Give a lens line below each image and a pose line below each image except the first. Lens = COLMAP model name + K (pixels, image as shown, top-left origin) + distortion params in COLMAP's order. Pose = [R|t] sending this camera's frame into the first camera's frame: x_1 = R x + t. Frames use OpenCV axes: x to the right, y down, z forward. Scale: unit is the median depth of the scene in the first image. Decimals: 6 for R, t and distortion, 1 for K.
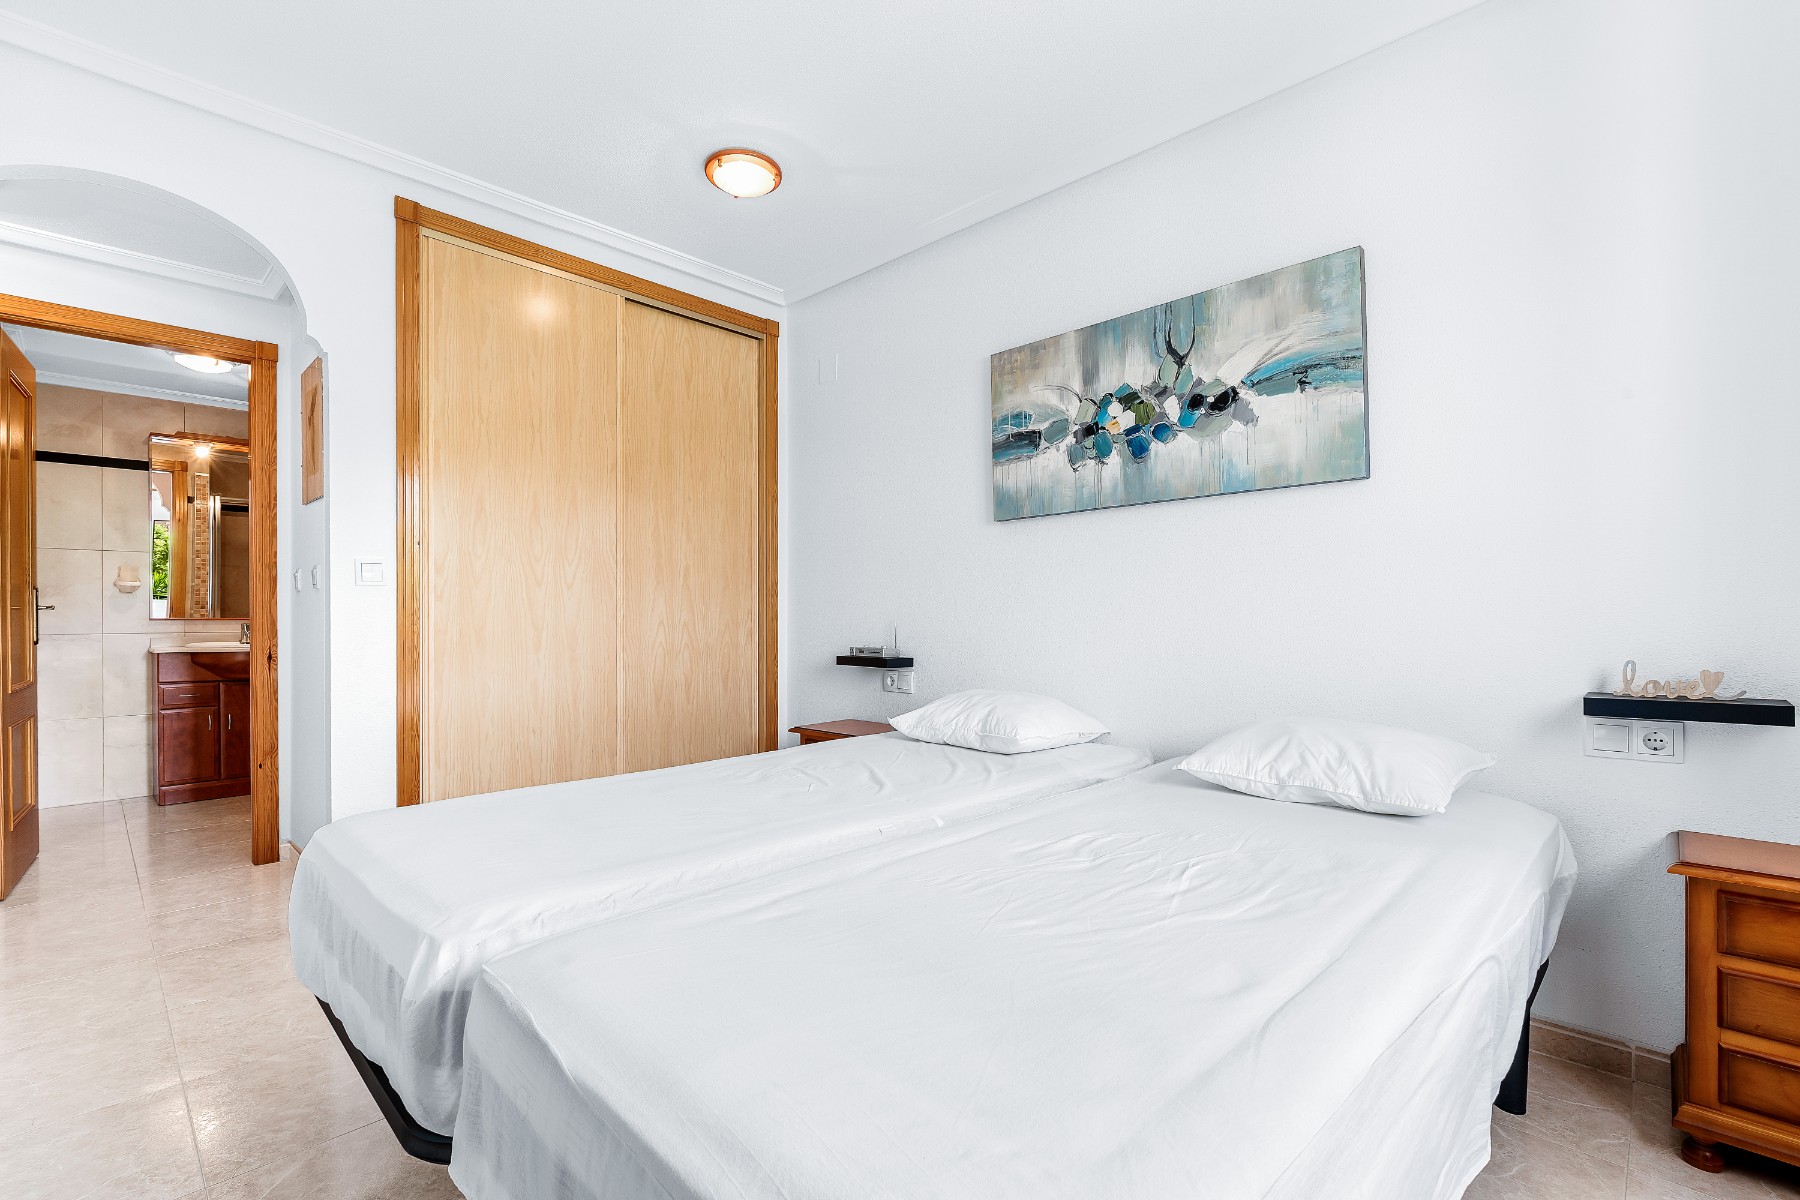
lens RADIAL K [[809.1, 0, 820.3], [0, 809.1, 611.8], [0, 0, 1]] dist [0.000011, 0.000746]
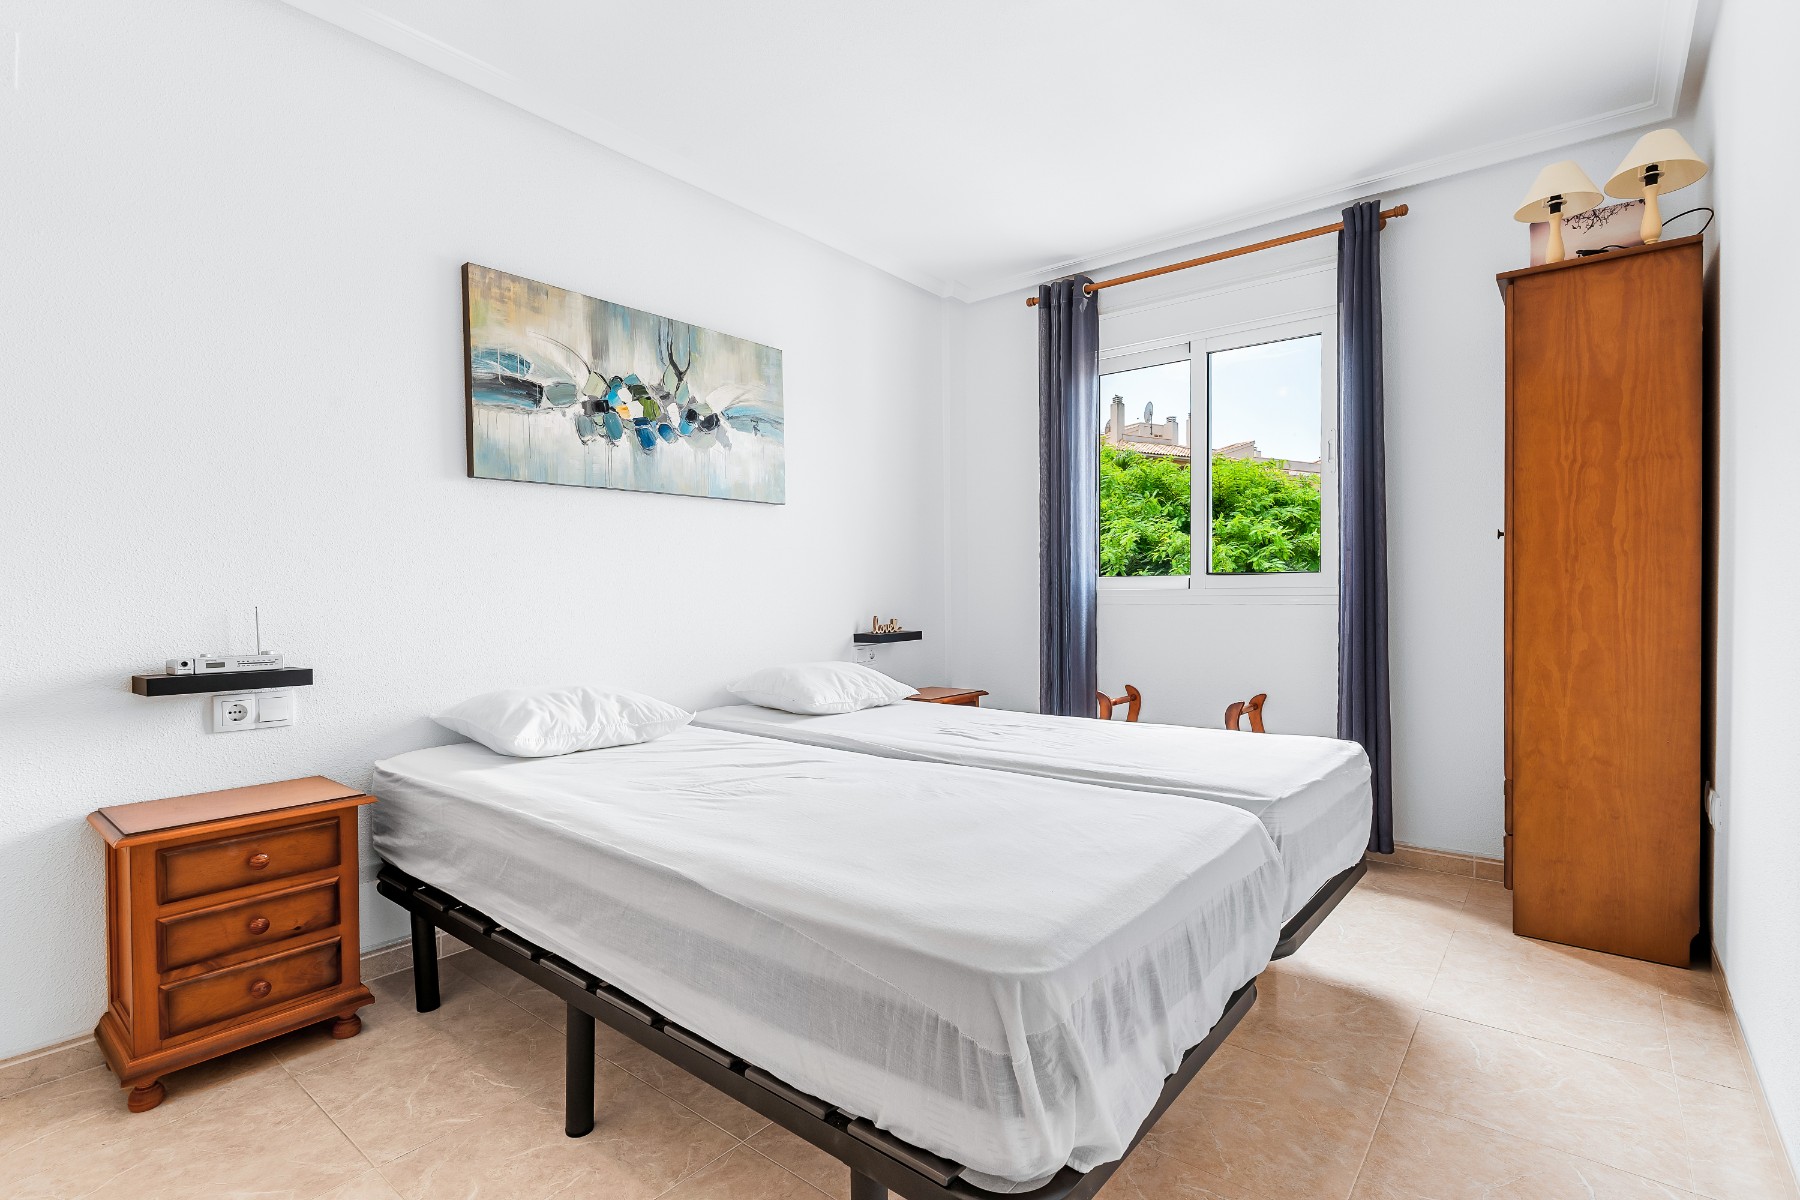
lens RADIAL K [[857.0, 0, 895.2], [0, 857.0, 601.2], [0, 0, 1]] dist [-0.000926, 0.000201]
pose [[-0.134124, -0.008136, 0.990931, -0.762225], [-0.000980, 0.999967, 0.008078, 0.001889], [-0.990964, 0.000112, -0.134127, 0.808464]]
